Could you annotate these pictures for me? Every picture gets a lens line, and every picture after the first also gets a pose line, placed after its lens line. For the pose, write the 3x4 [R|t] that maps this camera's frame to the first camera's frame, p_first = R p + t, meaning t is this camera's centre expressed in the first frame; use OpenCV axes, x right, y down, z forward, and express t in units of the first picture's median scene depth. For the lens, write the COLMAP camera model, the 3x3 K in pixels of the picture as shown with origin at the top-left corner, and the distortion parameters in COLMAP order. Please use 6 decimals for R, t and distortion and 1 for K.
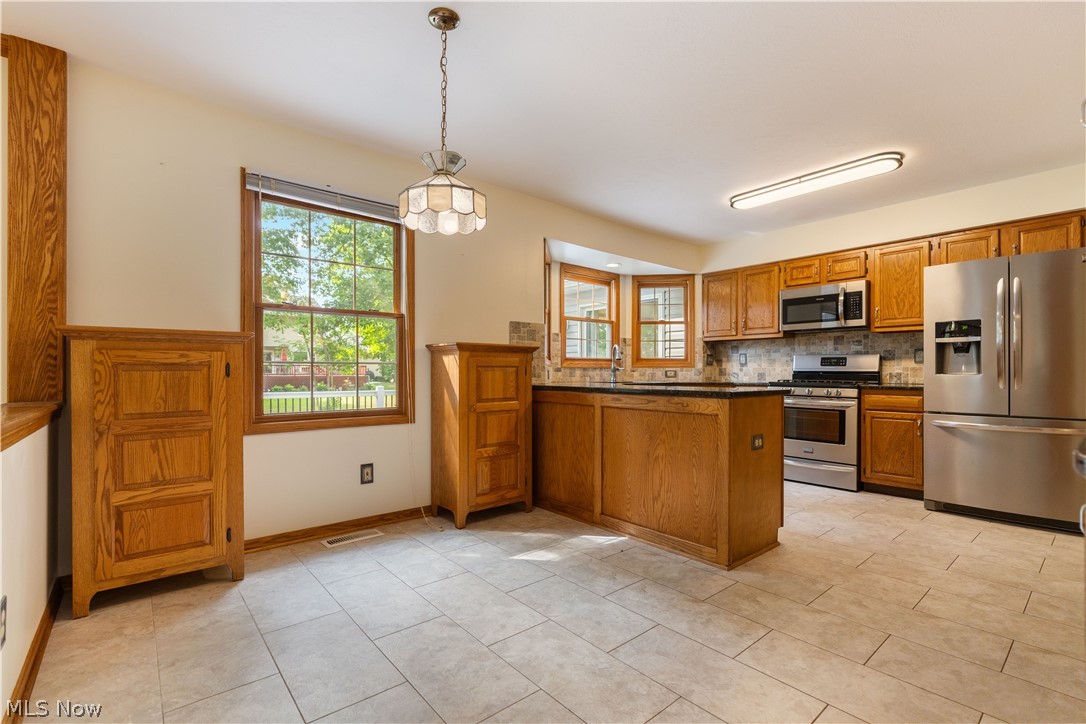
lens RADIAL K [[487.9, 0, 541.8], [0, 487.9, 368.1], [0, 0, 1]] dist [-0.001438, 0.001247]
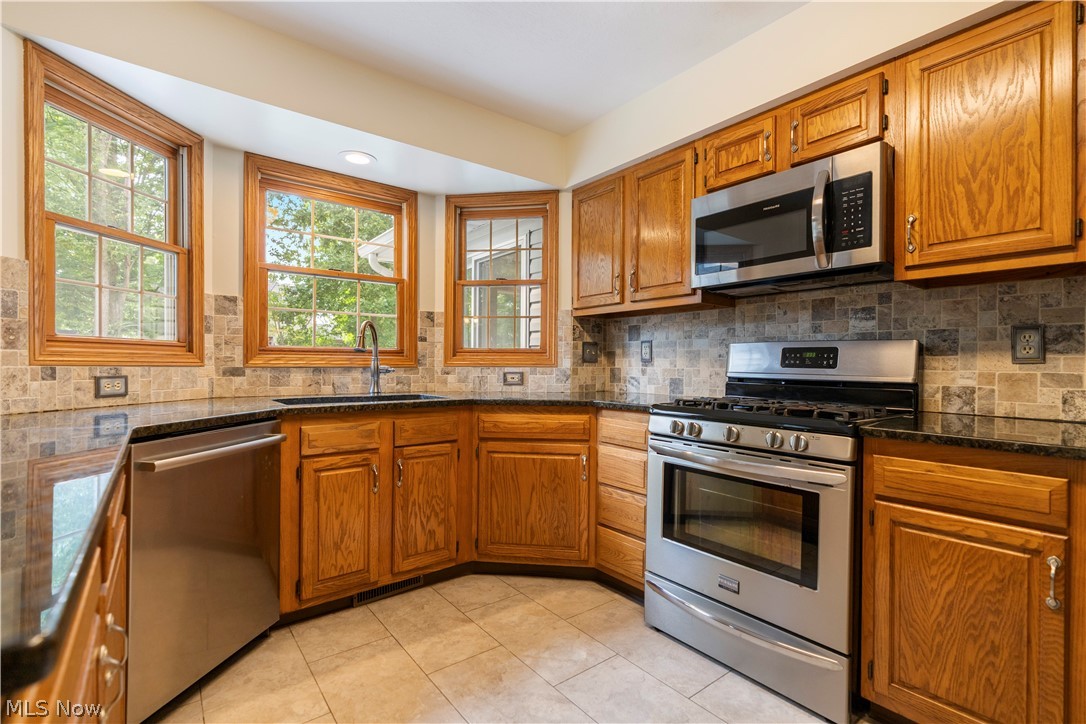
lens RADIAL K [[487.9, 0, 548.2], [0, 487.9, 363.3], [0, 0, 1]] dist [-0.001438, 0.001247]
pose [[0.999283, 0.003114, -0.037744, 0.362093], [-0.002800, 0.999961, 0.008370, -0.010535], [0.037769, -0.008258, 0.999252, 0.526178]]
